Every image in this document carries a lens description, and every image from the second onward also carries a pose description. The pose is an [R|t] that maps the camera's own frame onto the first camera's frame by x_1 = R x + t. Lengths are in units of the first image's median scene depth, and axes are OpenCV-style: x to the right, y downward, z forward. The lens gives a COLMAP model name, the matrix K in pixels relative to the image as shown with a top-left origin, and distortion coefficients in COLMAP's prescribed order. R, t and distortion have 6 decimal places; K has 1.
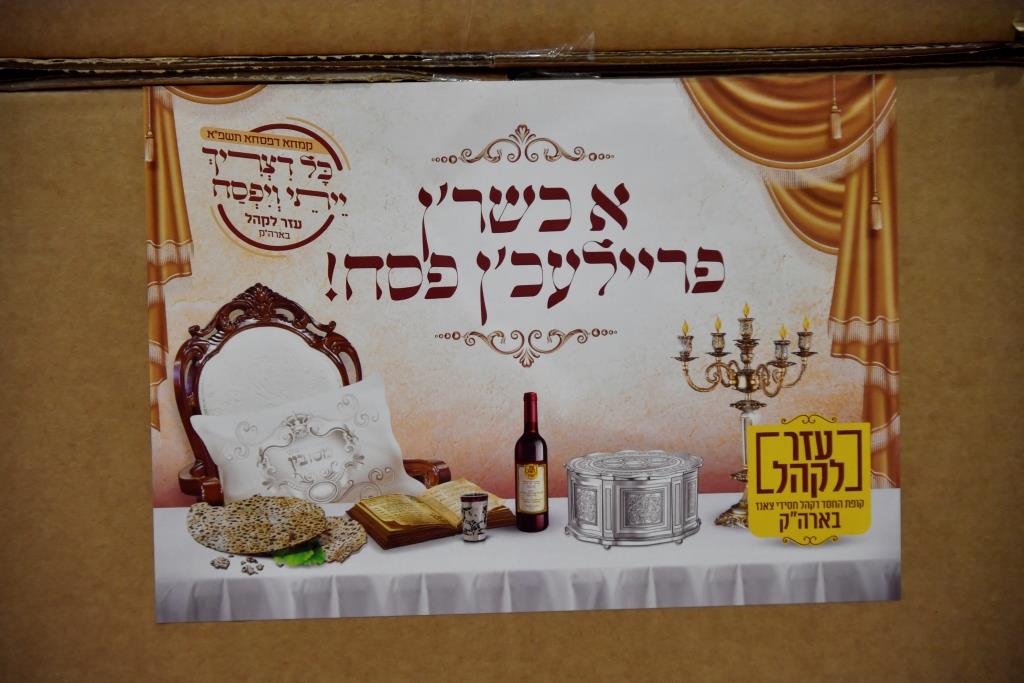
lens RADIAL K [[3619.5, 0, 509.6], [0, 3619.5, 341.0], [0, 0, 1]] dist [0.252380, 0.000000]
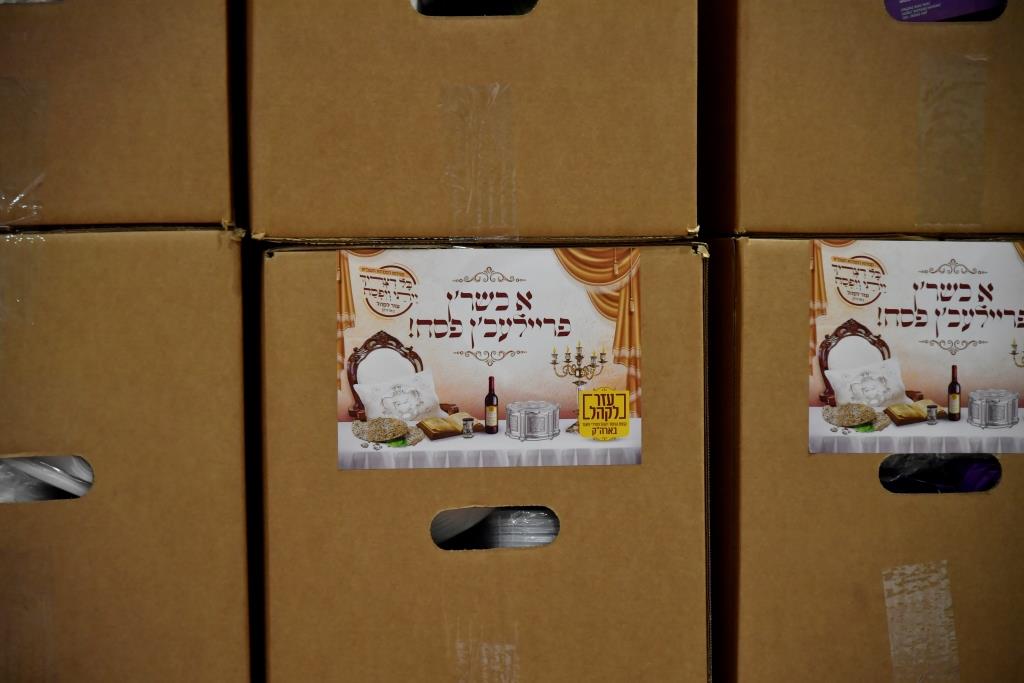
lens RADIAL K [[3619.5, 0, 512.7], [0, 3619.5, 341.8], [0, 0, 1]] dist [0.252380, 0.000000]
pose [[0.996163, 0.008411, 0.087117, -0.192553], [-0.004675, 0.999064, -0.043001, 0.095680], [-0.087397, 0.042429, 0.995270, -1.427841]]
